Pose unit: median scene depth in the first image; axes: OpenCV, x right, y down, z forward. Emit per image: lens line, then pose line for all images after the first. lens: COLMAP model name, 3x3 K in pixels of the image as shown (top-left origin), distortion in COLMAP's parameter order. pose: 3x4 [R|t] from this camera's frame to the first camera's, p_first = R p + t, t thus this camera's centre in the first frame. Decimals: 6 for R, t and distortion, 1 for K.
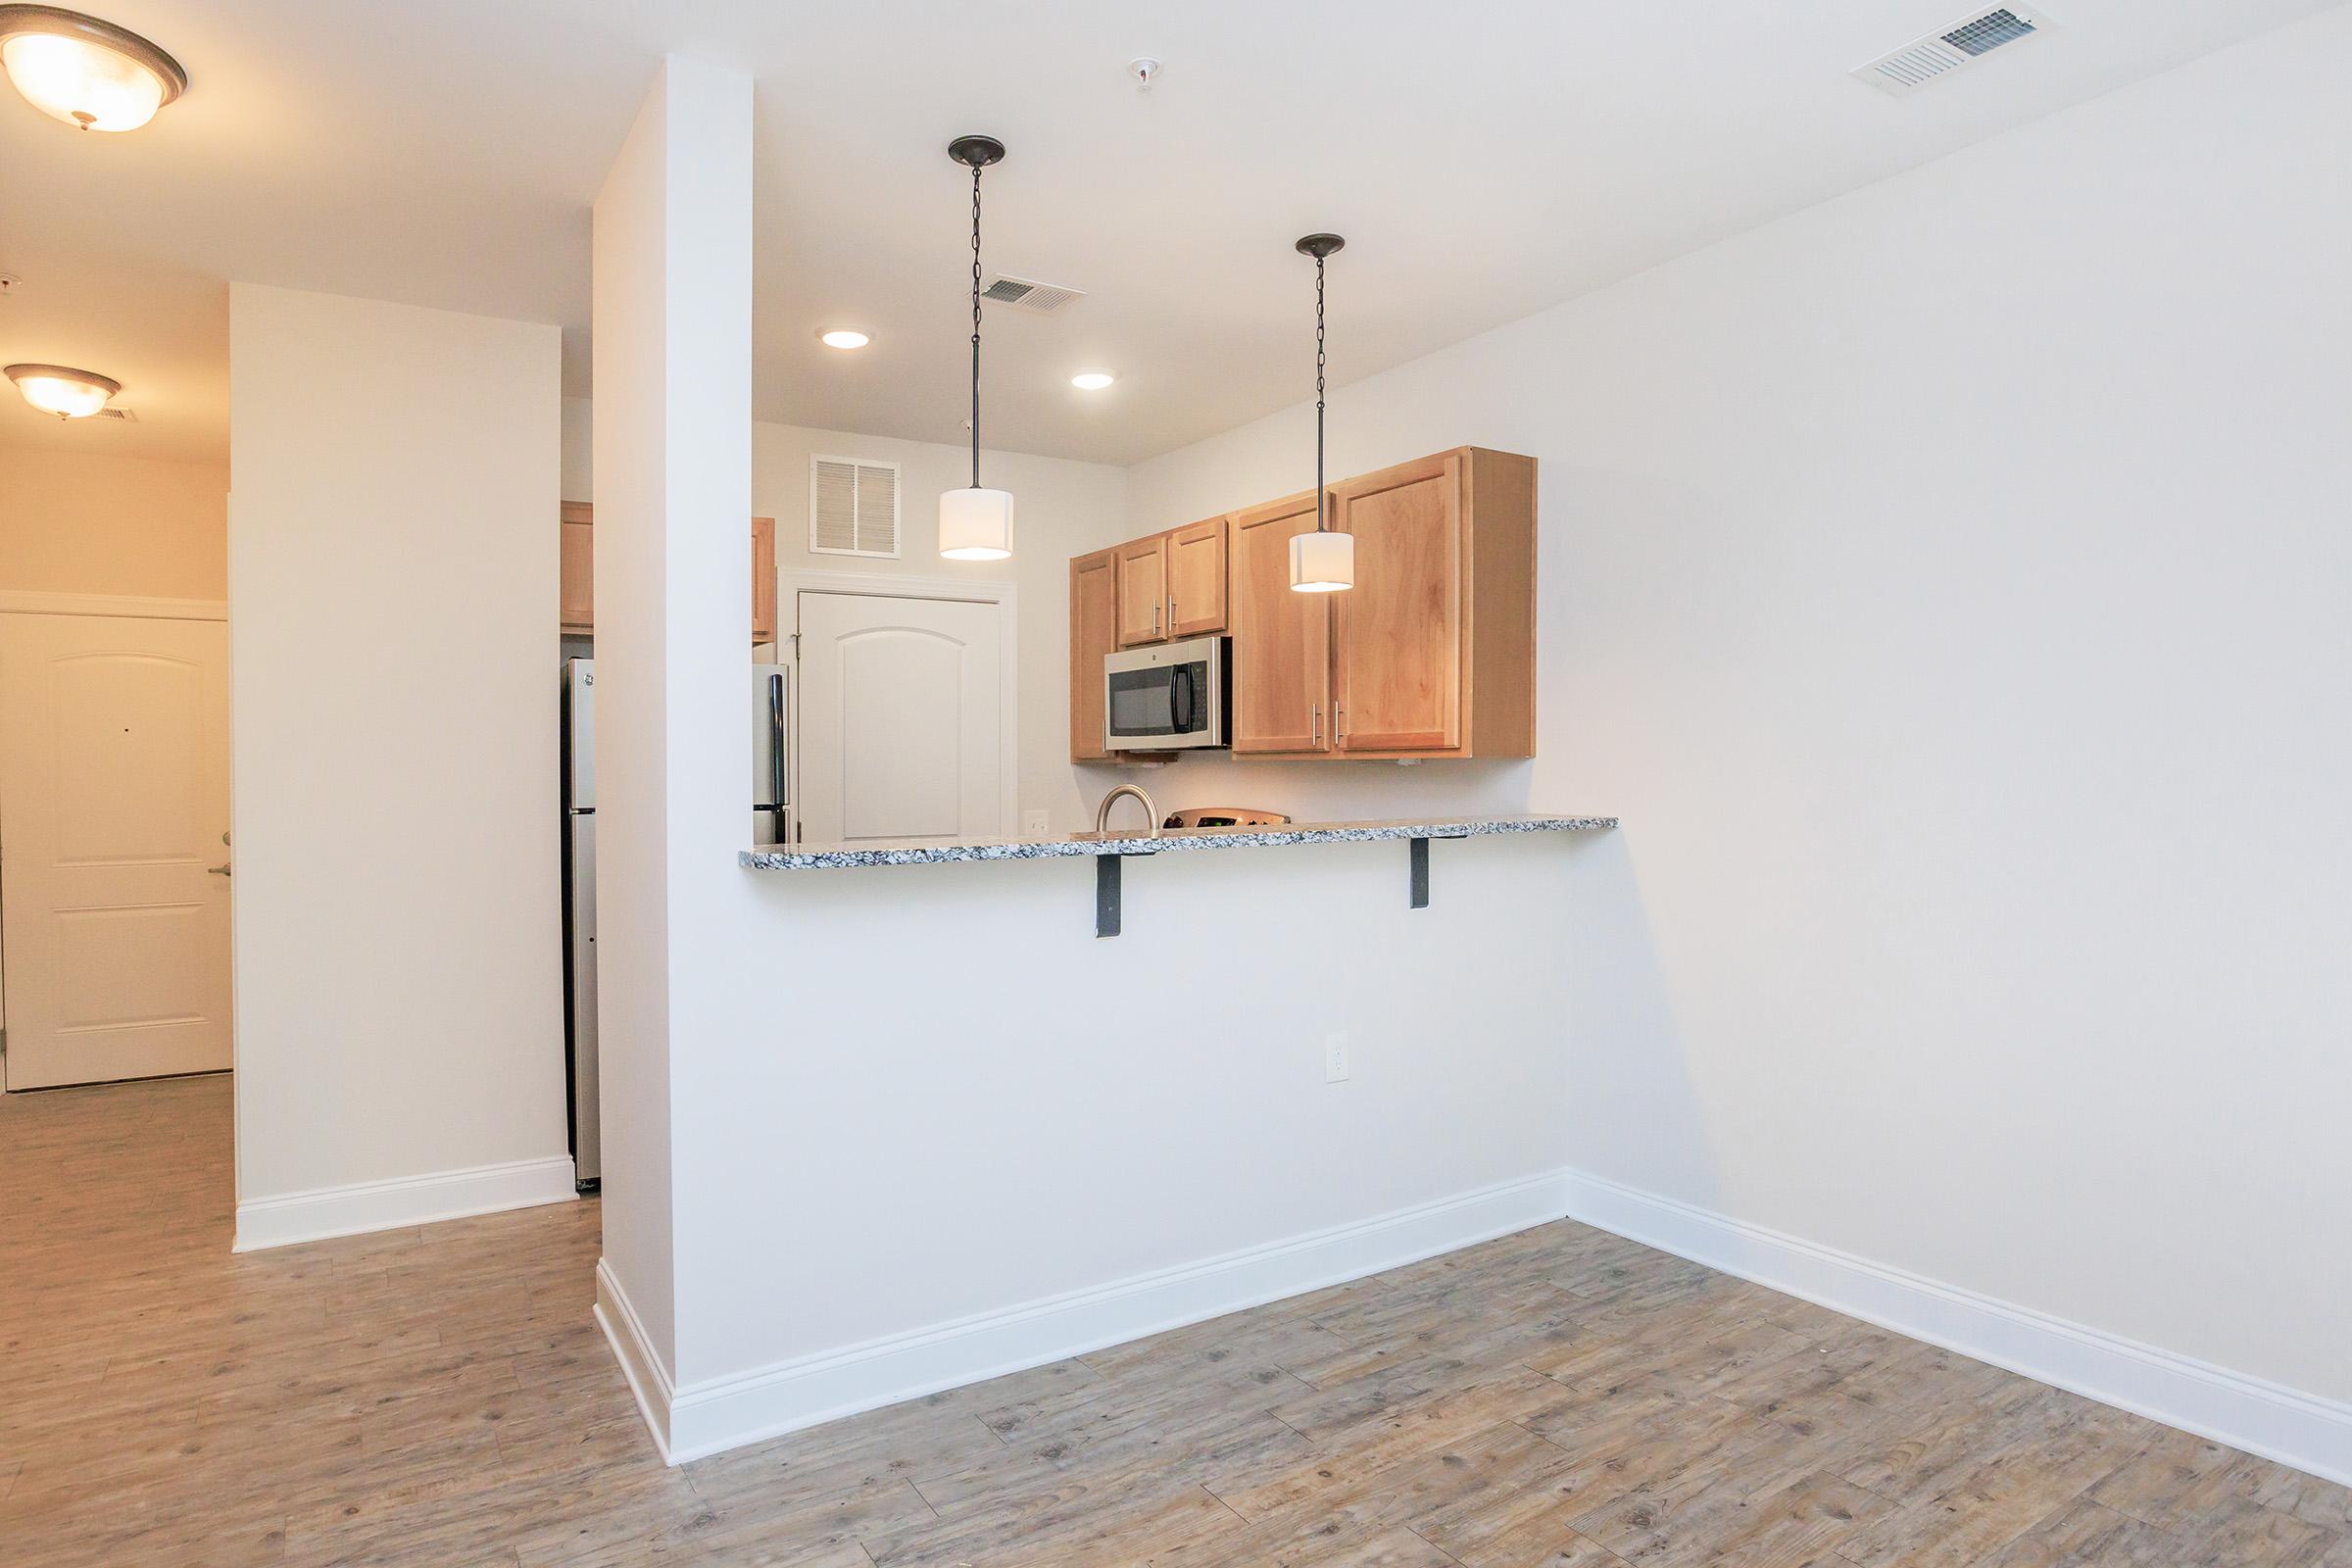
lens RADIAL K [[1299.6, 0, 1176.0], [0, 1299.6, 784.0], [0, 0, 1]] dist [-0.061563, 0.027104]
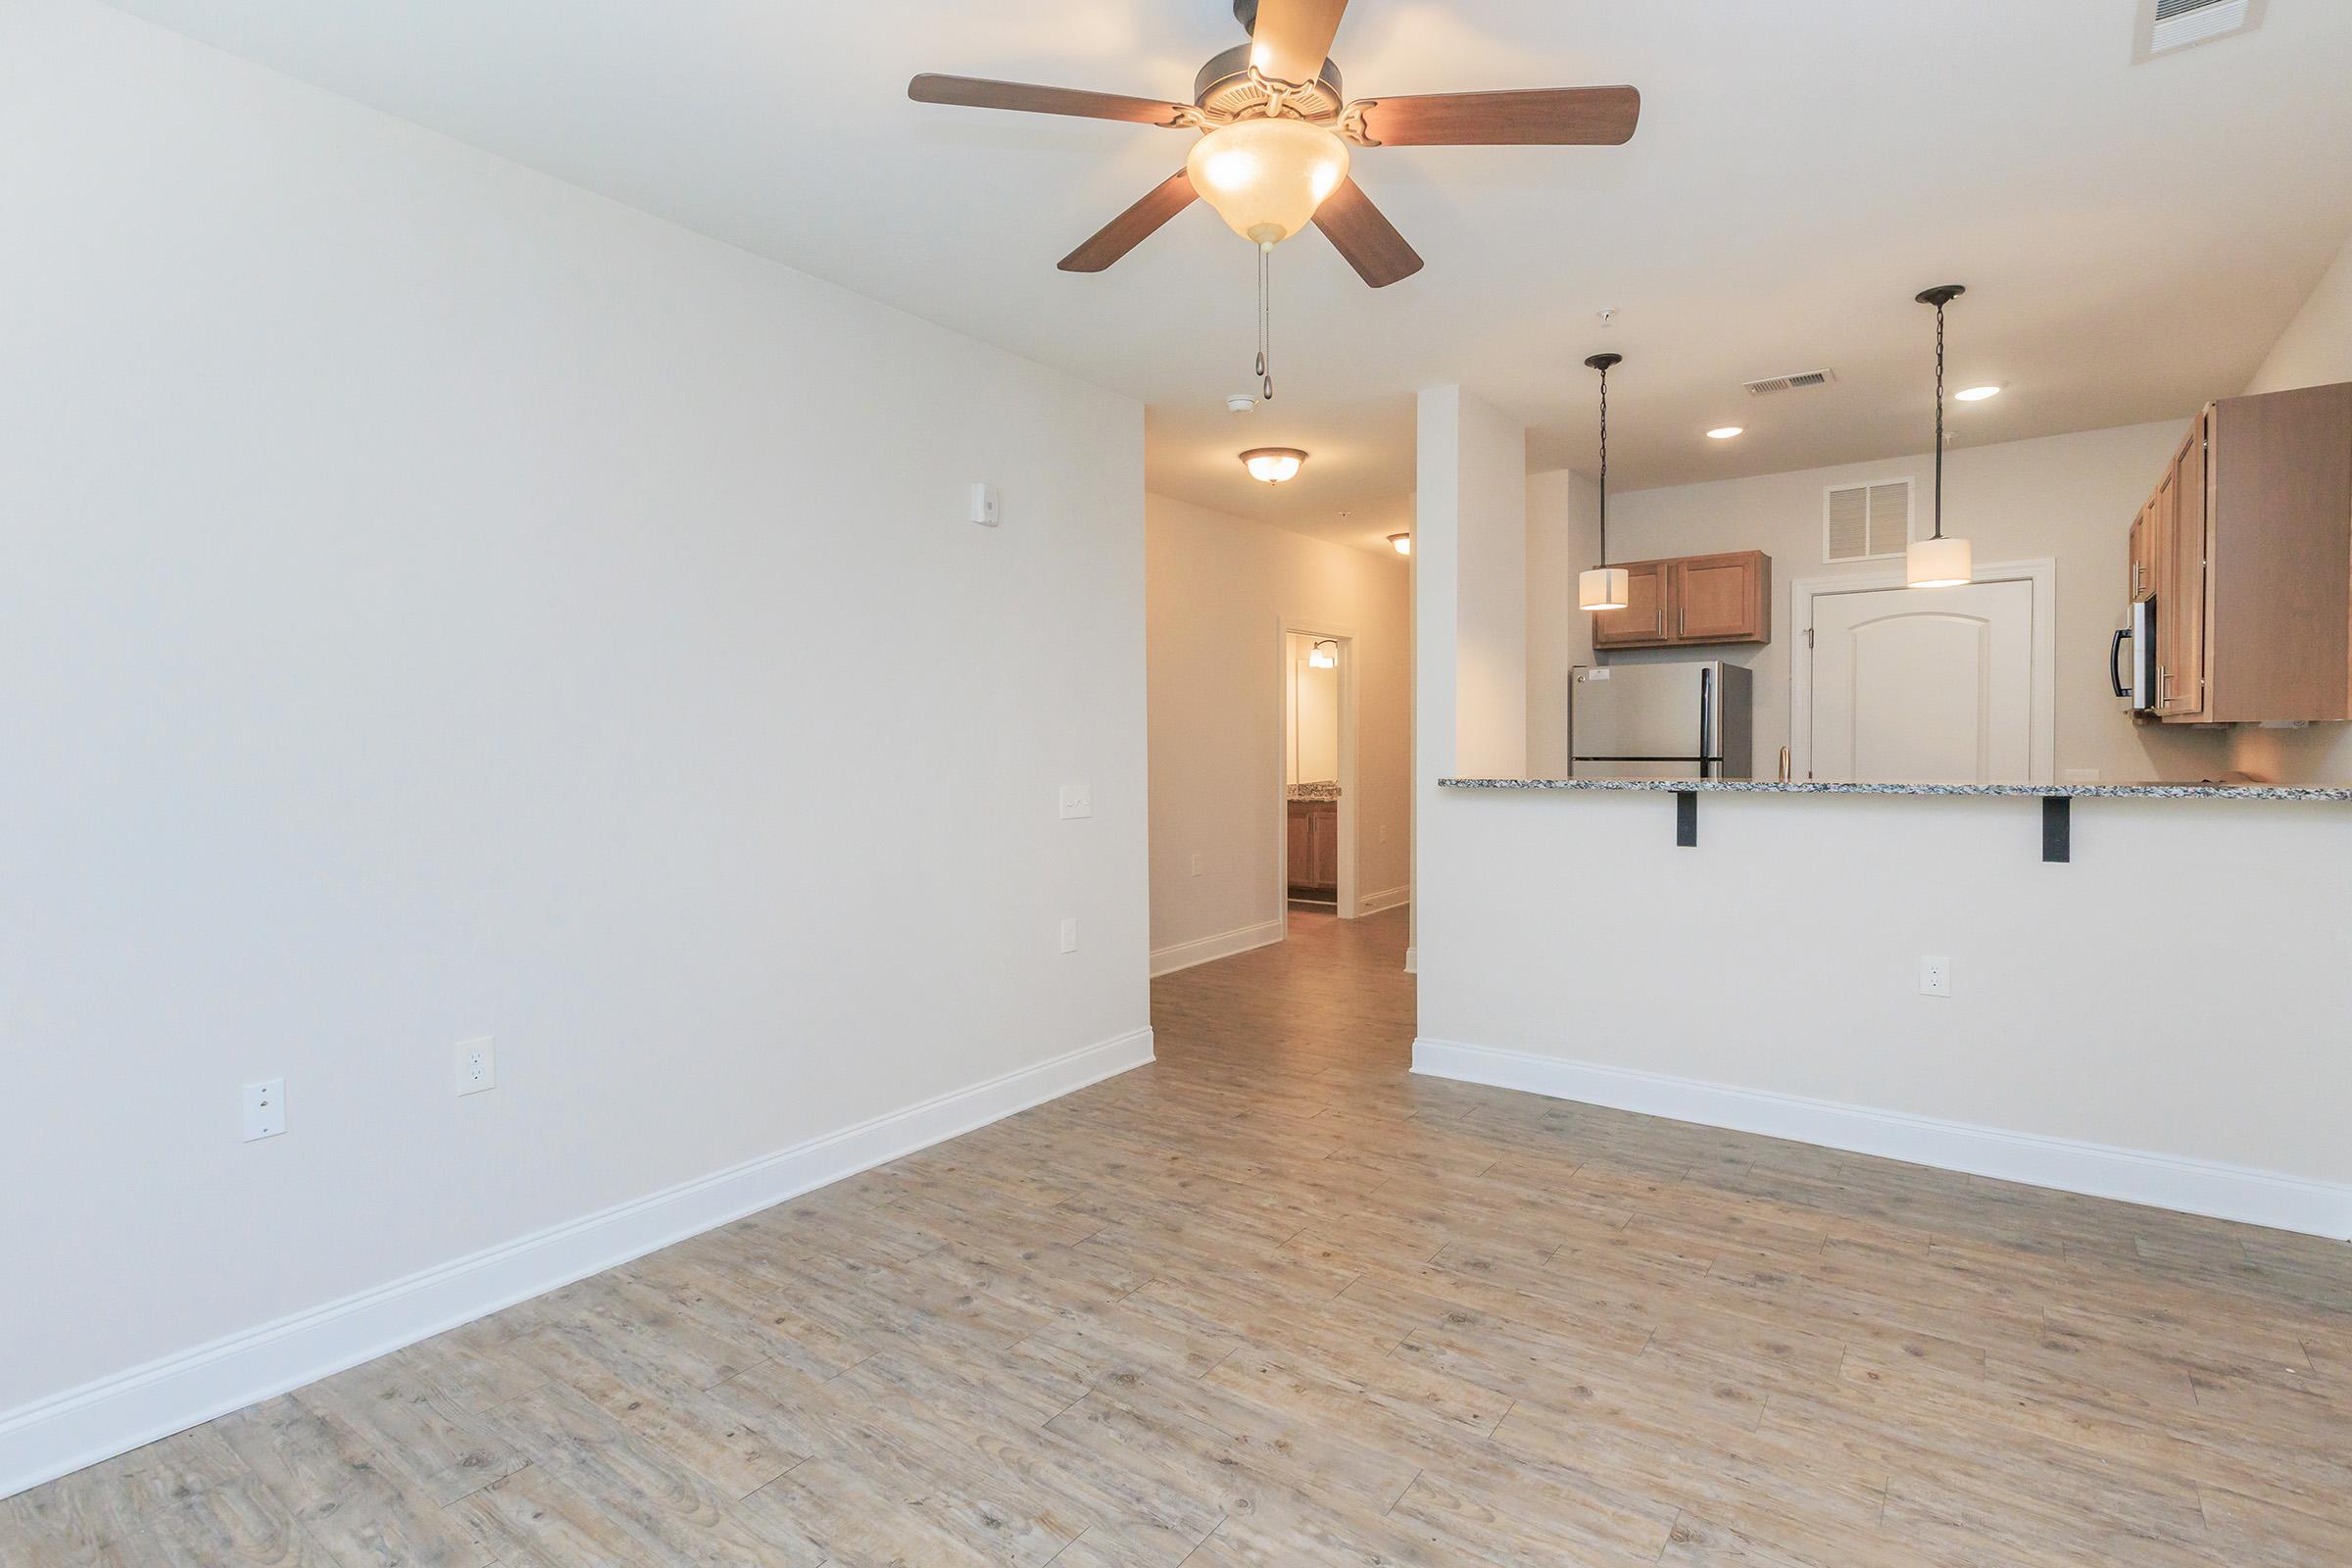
lens RADIAL K [[1146.4, 0, 1176.0], [0, 1146.4, 784.0], [0, 0, 1]] dist [0.000084, -0.000268]
pose [[0.372808, 0.034024, -0.927285, 1.031926], [-0.005682, 0.999393, 0.034385, 0.004736], [0.927891, -0.007550, 0.372775, -0.042308]]
